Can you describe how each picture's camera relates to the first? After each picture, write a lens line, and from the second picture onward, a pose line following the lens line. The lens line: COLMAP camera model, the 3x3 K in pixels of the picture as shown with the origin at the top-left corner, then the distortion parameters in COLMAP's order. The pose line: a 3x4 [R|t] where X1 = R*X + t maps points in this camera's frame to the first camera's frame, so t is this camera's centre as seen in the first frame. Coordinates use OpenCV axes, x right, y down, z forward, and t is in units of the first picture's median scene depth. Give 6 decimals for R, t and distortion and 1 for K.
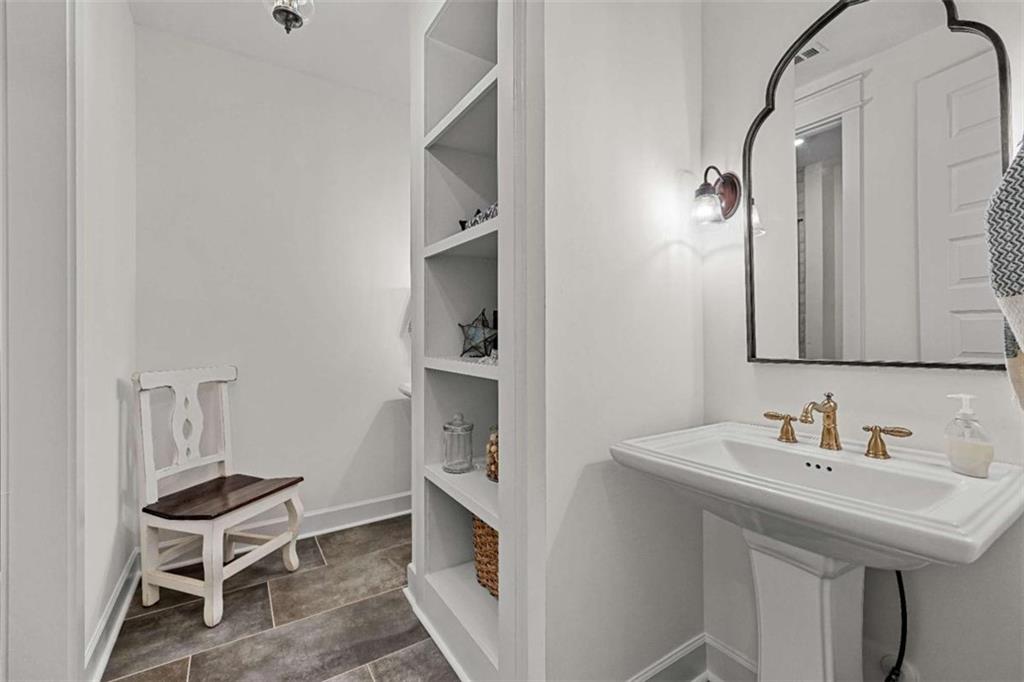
lens RADIAL K [[429.5, 0, 510.6], [0, 429.5, 339.2], [0, 0, 1]] dist [0.000922, 0.000353]
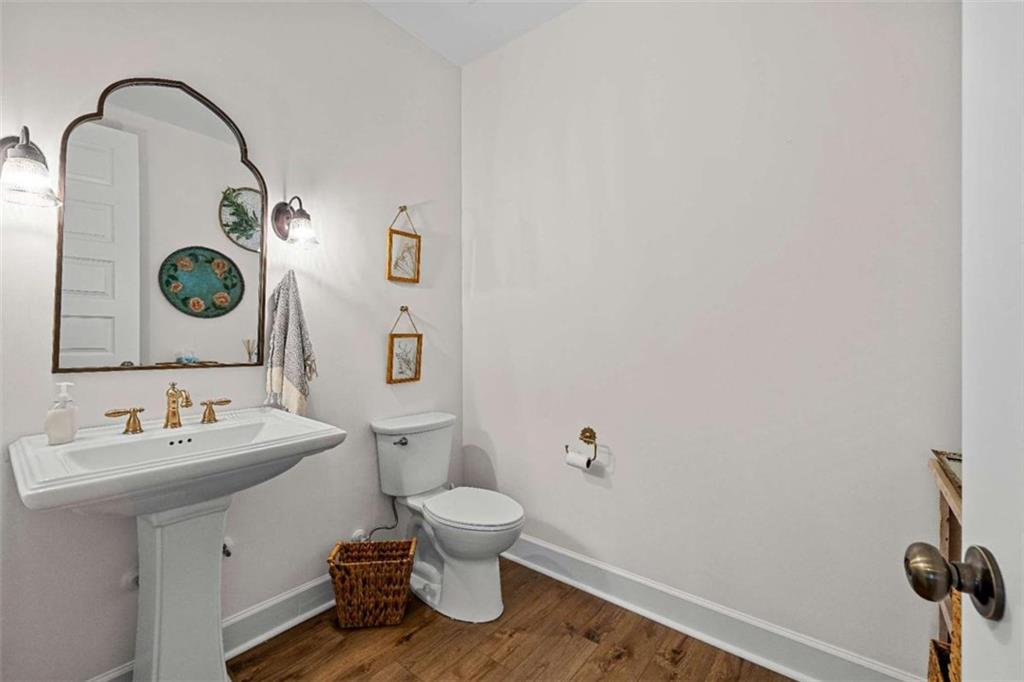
lens RADIAL K [[429.5, 0, 510.6], [0, 429.5, 339.2], [0, 0, 1]] dist [0.000922, 0.000353]
pose [[-0.313864, -0.017983, 0.949298, -0.743278], [-0.023614, 0.999659, 0.011129, -0.036645], [-0.949174, -0.018924, -0.314182, 0.474913]]
